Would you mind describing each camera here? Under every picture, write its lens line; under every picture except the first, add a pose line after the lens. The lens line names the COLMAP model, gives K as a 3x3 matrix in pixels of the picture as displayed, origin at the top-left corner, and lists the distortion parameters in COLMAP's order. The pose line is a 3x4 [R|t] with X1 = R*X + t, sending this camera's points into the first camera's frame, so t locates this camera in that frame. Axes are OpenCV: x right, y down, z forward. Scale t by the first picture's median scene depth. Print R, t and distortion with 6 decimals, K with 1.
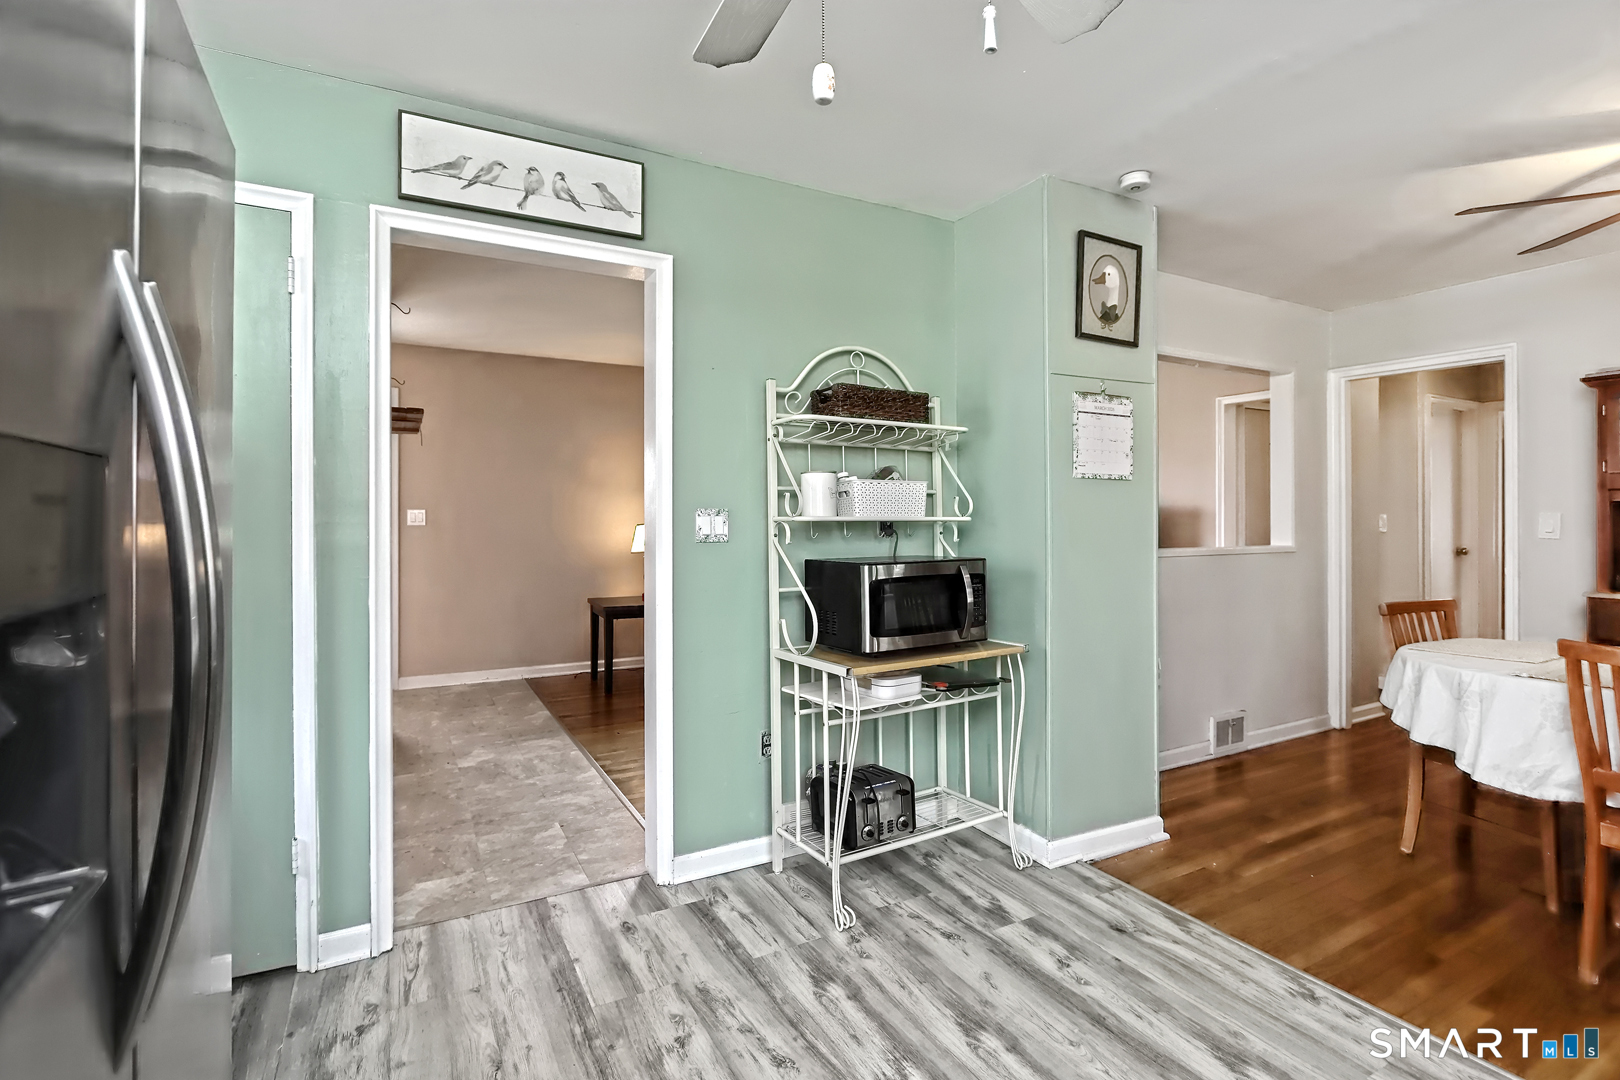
lens RADIAL K [[756.8, 0, 809.8], [0, 756.8, 536.4], [0, 0, 1]] dist [-0.014331, 0.000300]
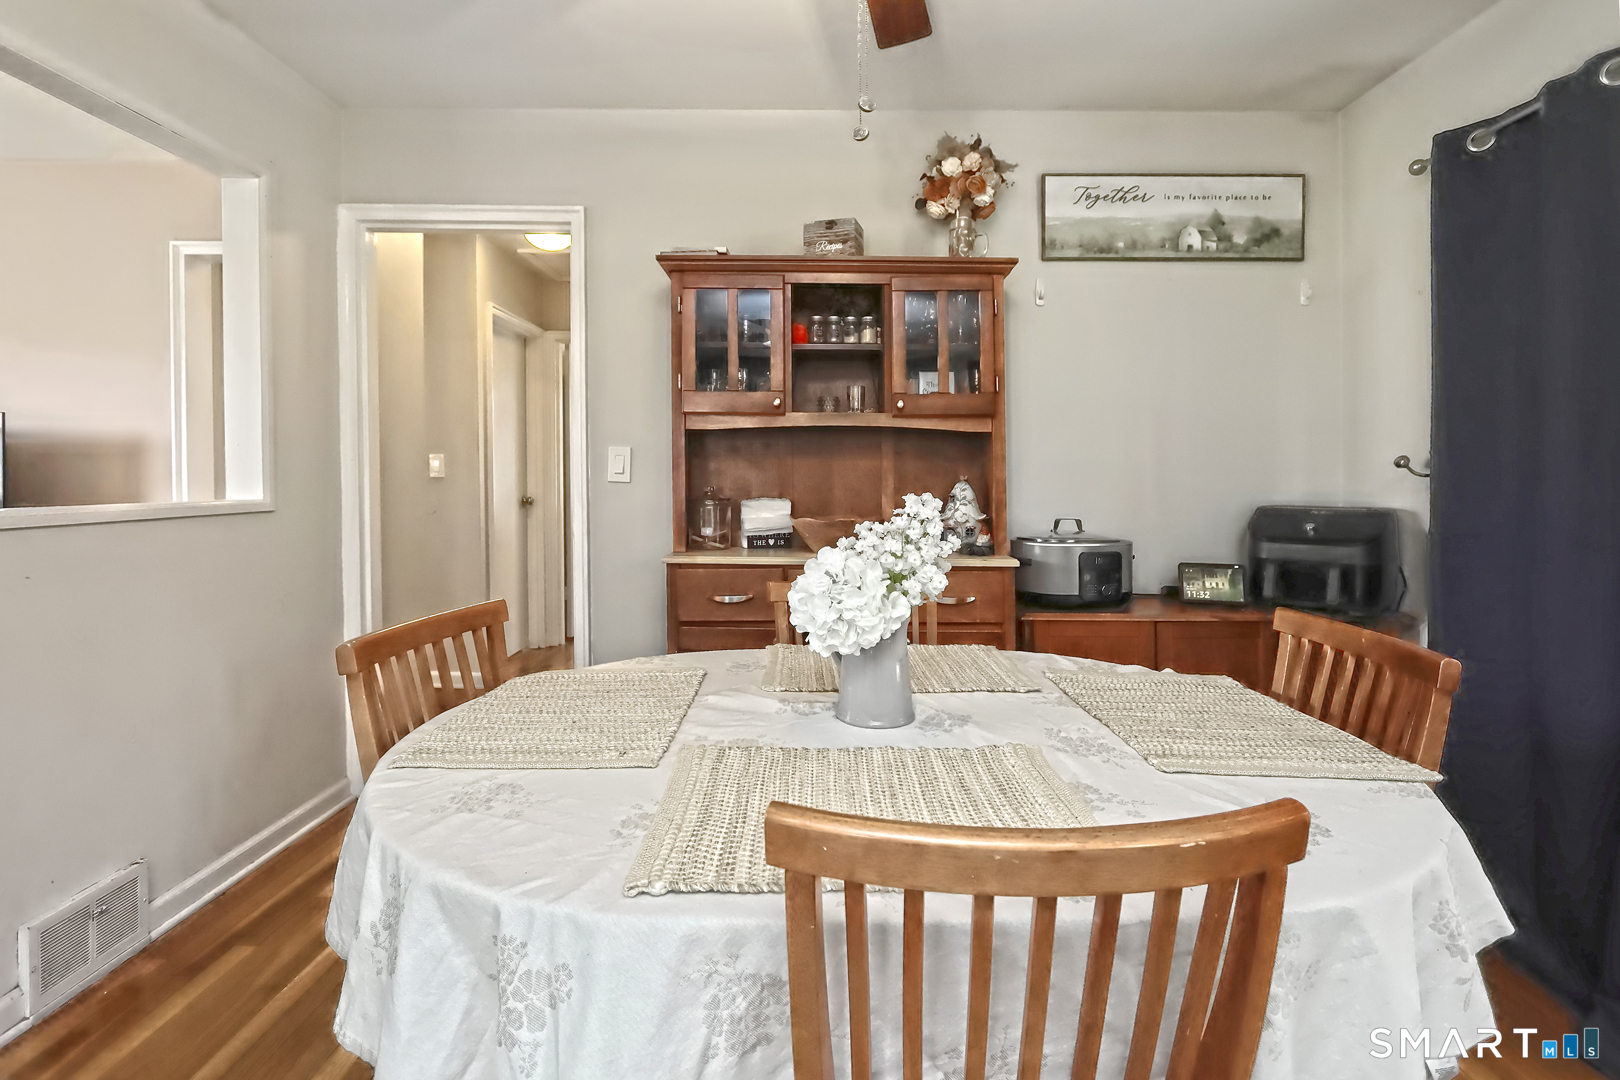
lens RADIAL K [[756.8, 0, 815.1], [0, 756.8, 495.0], [0, 0, 1]] dist [-0.014331, 0.000300]
pose [[0.477945, -0.017236, 0.878221, 0.395738], [0.009703, 0.999850, 0.014342, 0.005993], [-0.878336, 0.001666, 0.478040, 0.439410]]
